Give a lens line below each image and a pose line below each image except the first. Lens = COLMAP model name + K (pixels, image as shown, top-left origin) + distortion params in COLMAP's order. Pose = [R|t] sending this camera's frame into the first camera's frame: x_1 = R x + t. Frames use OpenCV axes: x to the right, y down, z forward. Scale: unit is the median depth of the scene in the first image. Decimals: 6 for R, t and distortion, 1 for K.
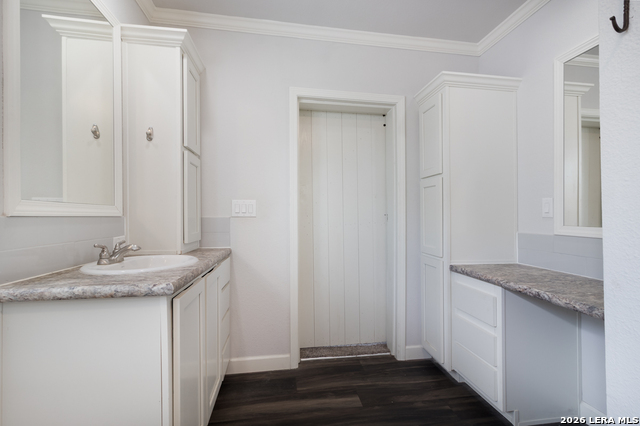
lens RADIAL K [[295.9, 0, 334.9], [0, 295.9, 218.5], [0, 0, 1]] dist [0.006520, -0.000454]
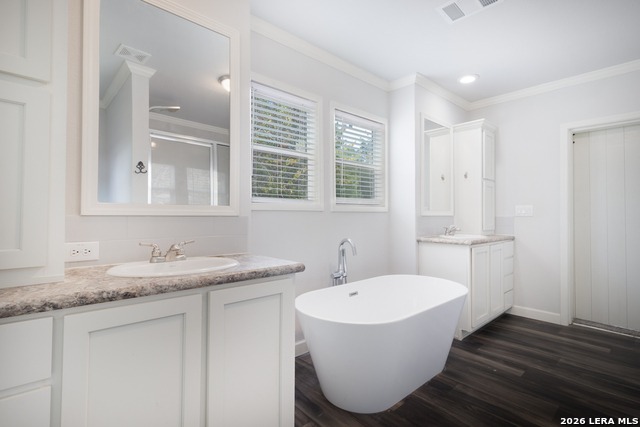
lens RADIAL K [[295.9, 0, 316.8], [0, 295.9, 210.1], [0, 0, 1]] dist [0.006520, -0.000454]
pose [[0.501429, -0.008710, -0.865155, 0.577808], [-0.007901, 0.999862, -0.014645, -0.008831], [0.865163, 0.014179, 0.501291, -0.835553]]
